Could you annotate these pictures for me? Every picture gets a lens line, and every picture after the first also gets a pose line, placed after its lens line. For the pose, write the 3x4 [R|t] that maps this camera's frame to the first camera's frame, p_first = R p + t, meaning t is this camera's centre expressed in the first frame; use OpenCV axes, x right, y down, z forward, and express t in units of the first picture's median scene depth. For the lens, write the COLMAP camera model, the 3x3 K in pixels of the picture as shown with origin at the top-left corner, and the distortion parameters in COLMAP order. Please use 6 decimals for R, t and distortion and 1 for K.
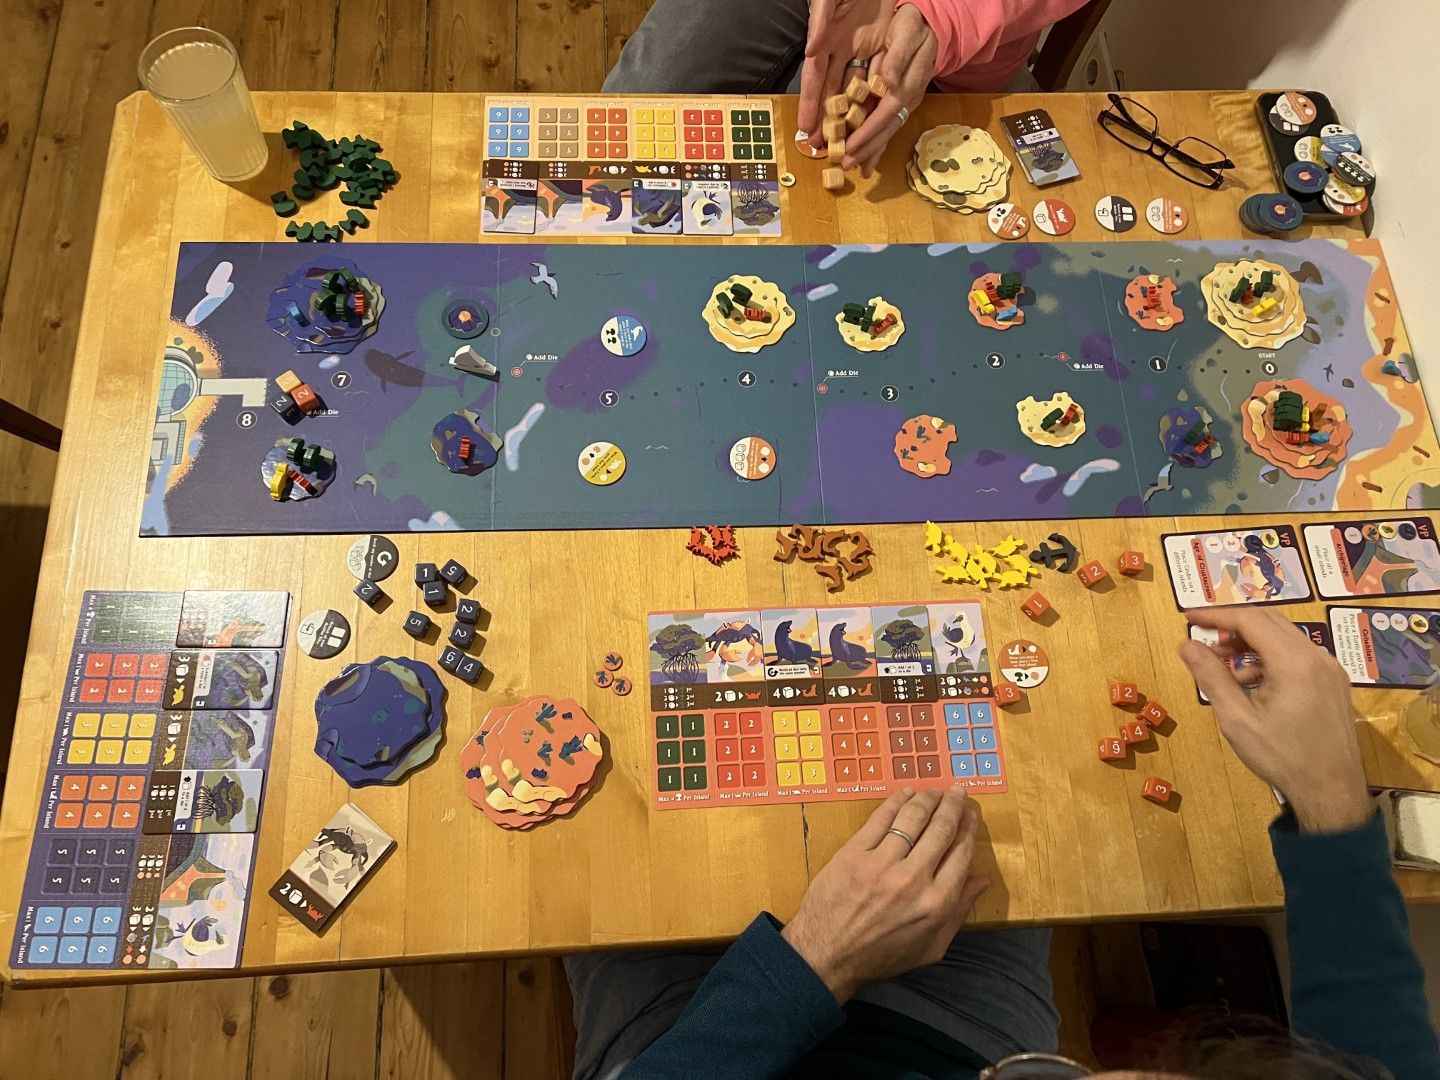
lens RADIAL K [[1133.5, 0, 720.0], [0, 1133.5, 540.0], [0, 0, 1]] dist [0.056415, -0.159906]
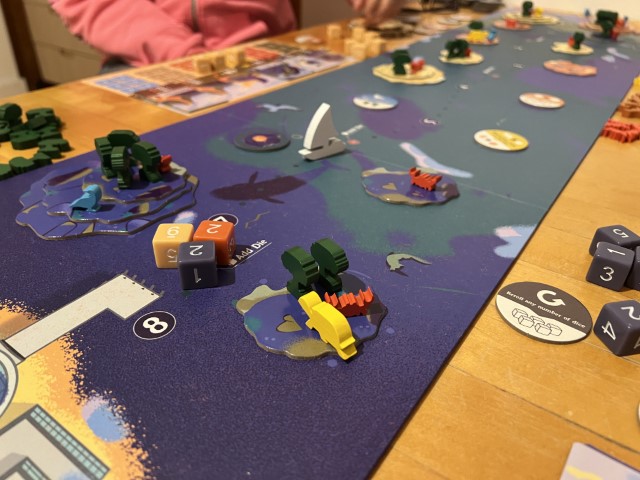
lens RADIAL K [[503.8, 0, 320.0], [0, 503.8, 240.0], [0, 0, 1]] dist [0.056415, -0.159906]
pose [[0.607152, -0.459170, 0.648482, -0.516323], [0.748388, 0.604682, -0.272535, -0.018379], [-0.266986, 0.650787, 0.710771, 0.843399]]
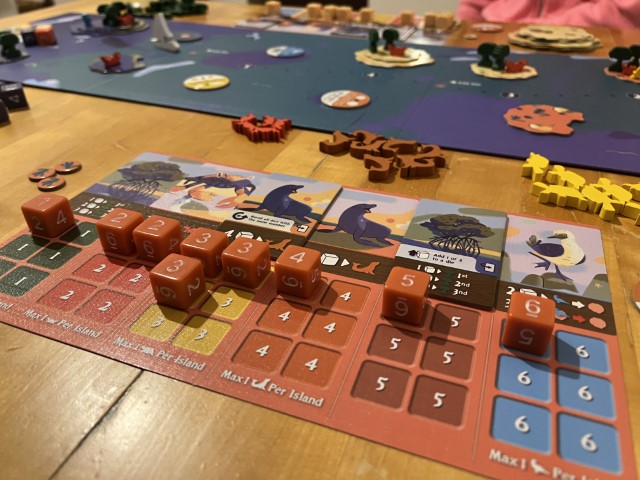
lens RADIAL K [[503.8, 0, 320.0], [0, 503.8, 240.0], [0, 0, 1]] dist [0.056415, -0.159906]
pose [[0.915732, 0.196488, -0.350468, 0.190220], [-0.362660, 0.779685, -0.510460, 0.255285], [0.172956, 0.594545, 0.785240, 0.776892]]
